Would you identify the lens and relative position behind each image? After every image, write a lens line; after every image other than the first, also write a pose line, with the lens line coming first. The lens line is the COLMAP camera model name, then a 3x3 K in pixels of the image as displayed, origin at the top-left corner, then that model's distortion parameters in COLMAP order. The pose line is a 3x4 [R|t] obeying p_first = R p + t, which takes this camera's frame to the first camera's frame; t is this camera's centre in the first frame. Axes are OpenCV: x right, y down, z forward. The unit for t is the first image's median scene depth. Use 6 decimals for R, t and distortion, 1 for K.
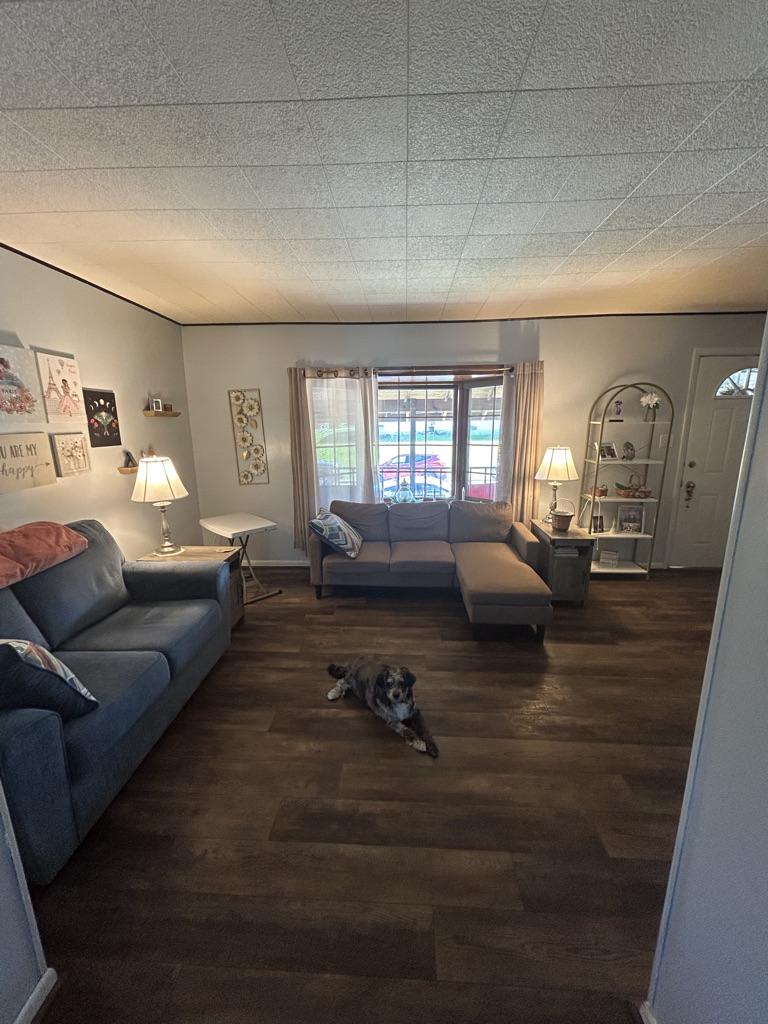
lens RADIAL K [[412.4, 0, 384.0], [0, 412.4, 512.0], [0, 0, 1]] dist [-0.000046, 0.000619]
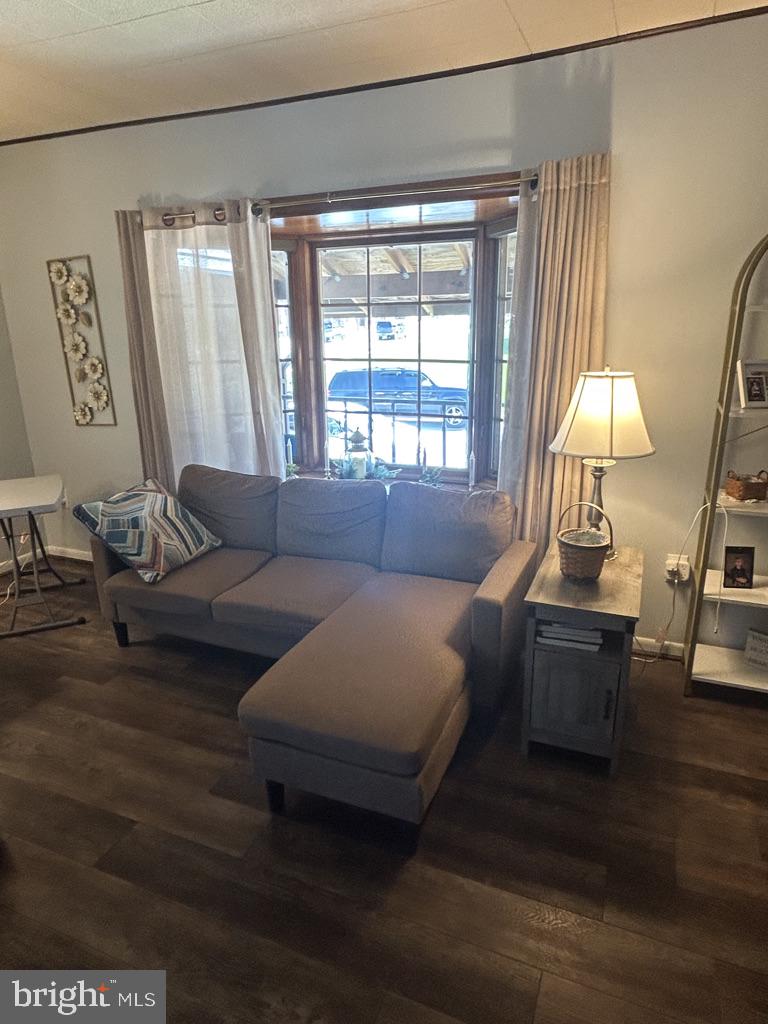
lens RADIAL K [[636.1, 0, 384.0], [0, 636.1, 512.0], [0, 0, 1]] dist [-0.007728, 0.000919]
pose [[0.942474, 0.089788, -0.321995, 0.451367], [-0.062916, 0.993682, 0.092935, -0.069143], [0.328305, -0.067330, 0.942169, 0.356044]]
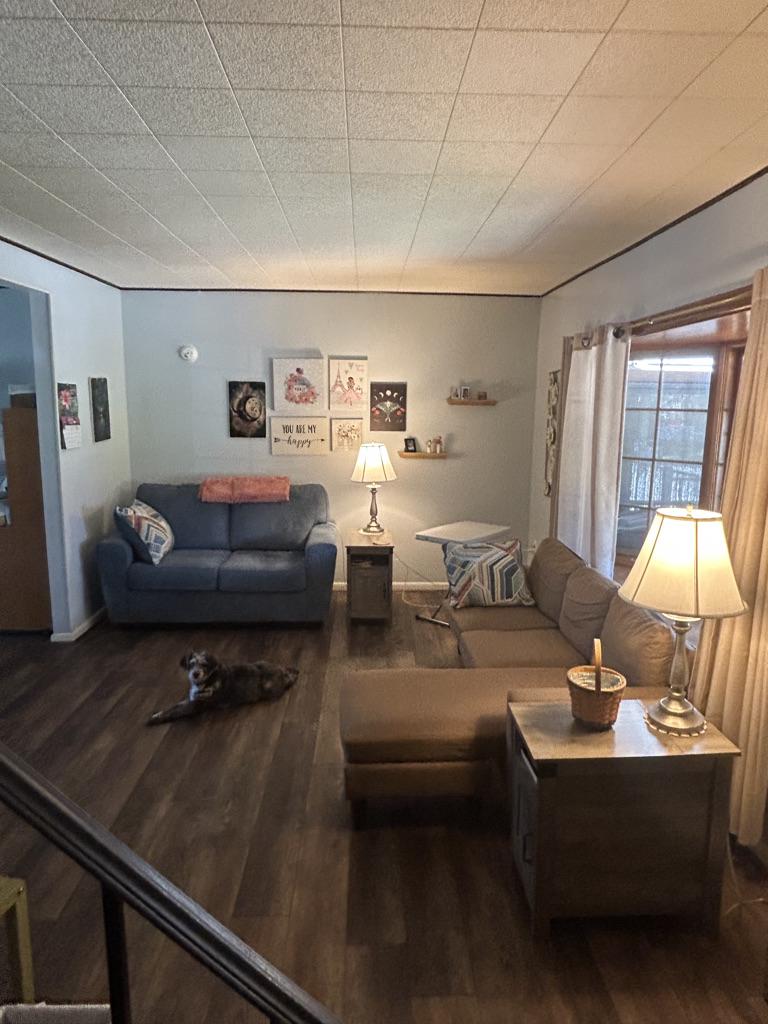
lens RADIAL K [[636.1, 0, 384.0], [0, 636.1, 512.0], [0, 0, 1]] dist [-0.007728, 0.000919]
pose [[0.087729, 0.179569, -0.979826, 0.960302], [-0.221884, 0.962430, 0.156514, -0.192029], [0.971118, 0.203677, 0.124277, 0.722373]]
